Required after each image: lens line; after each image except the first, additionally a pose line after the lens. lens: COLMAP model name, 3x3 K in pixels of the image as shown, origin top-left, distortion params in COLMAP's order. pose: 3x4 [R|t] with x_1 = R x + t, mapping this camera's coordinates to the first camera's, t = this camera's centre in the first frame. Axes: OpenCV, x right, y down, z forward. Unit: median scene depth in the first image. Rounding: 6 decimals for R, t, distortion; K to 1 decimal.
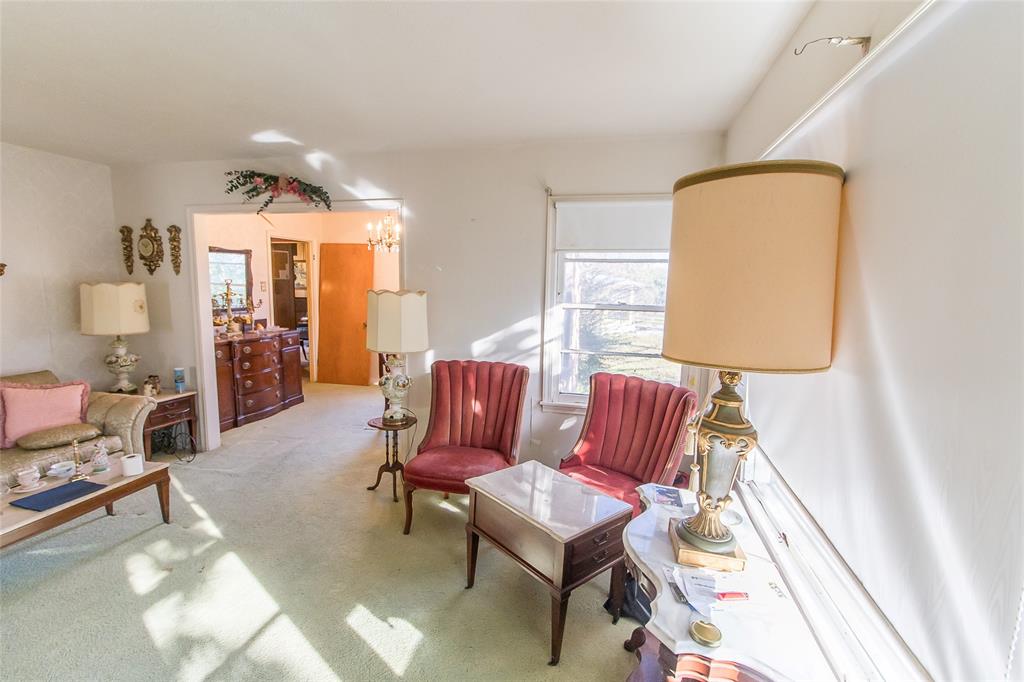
lens RADIAL K [[467.6, 0, 513.6], [0, 467.6, 340.4], [0, 0, 1]] dist [0.000719, 0.001980]
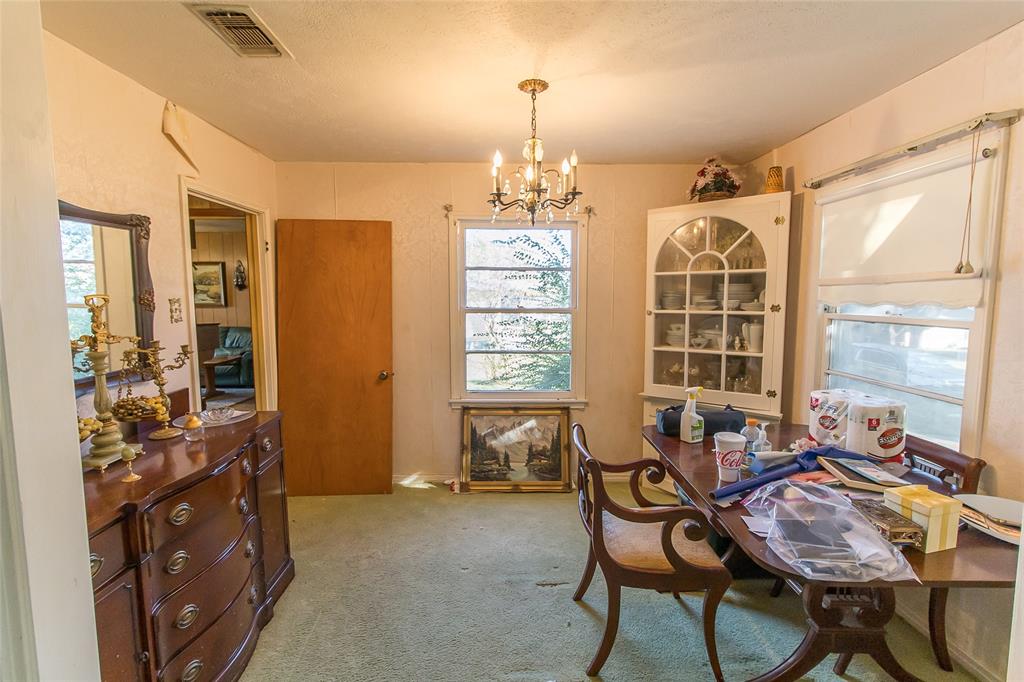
lens RADIAL K [[467.6, 0, 508.9], [0, 467.6, 340.6], [0, 0, 1]] dist [0.000719, 0.001980]
pose [[0.968682, -0.049371, 0.243348, -0.633147], [0.051648, 0.998661, -0.002980, -0.127945], [-0.242875, 0.015455, 0.969934, 0.943255]]
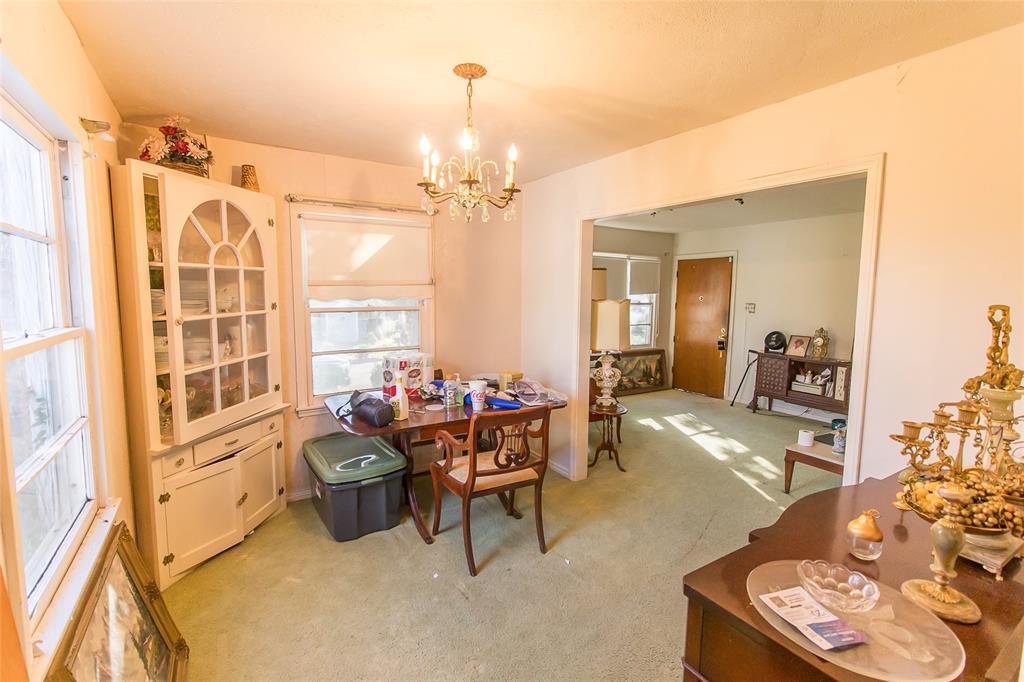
lens RADIAL K [[467.6, 0, 522.1], [0, 467.6, 339.9], [0, 0, 1]] dist [0.000719, 0.001980]
pose [[-0.728821, -0.108333, 0.676080, -0.922404], [0.048896, 0.976649, 0.209205, -0.273792], [-0.682956, 0.185530, -0.706505, 2.037186]]
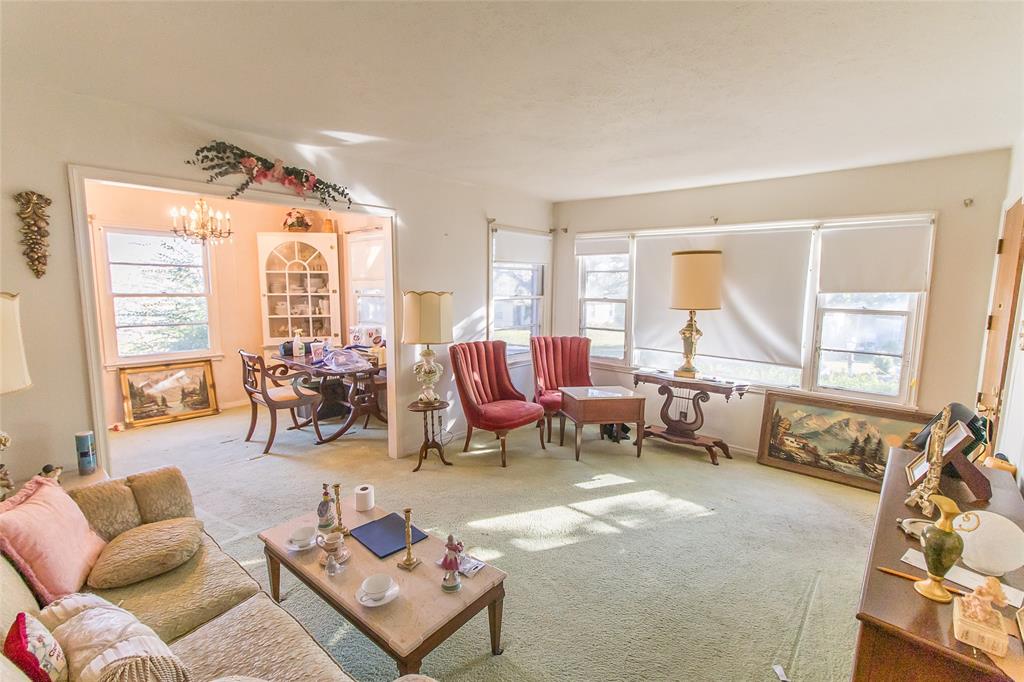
lens RADIAL K [[467.6, 0, 517.1], [0, 467.6, 334.3], [0, 0, 1]] dist [0.000719, 0.001980]
pose [[0.447874, -0.113504, 0.886863, -1.201742], [0.104334, 0.991767, 0.074241, -0.064202], [-0.887988, 0.059280, 0.456029, 0.269076]]
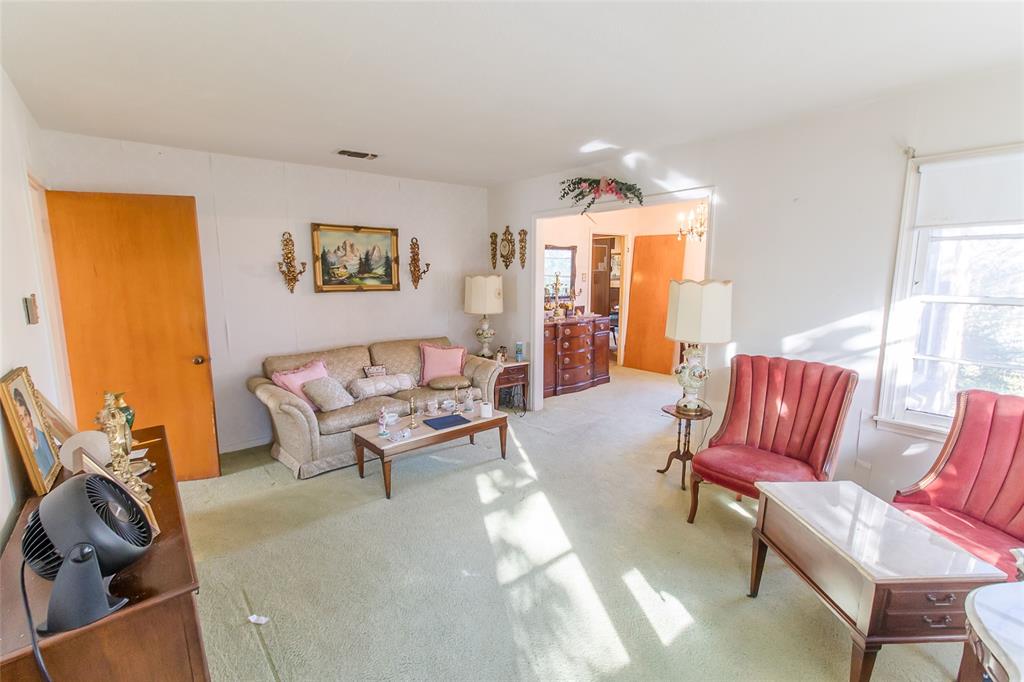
lens RADIAL K [[467.6, 0, 510.1], [0, 467.6, 337.1], [0, 0, 1]] dist [0.000719, 0.001980]
pose [[0.794534, 0.068184, -0.603380, 0.037129], [-0.060794, 0.997615, 0.032680, 0.006231], [0.604169, 0.010716, 0.796784, -0.032181]]
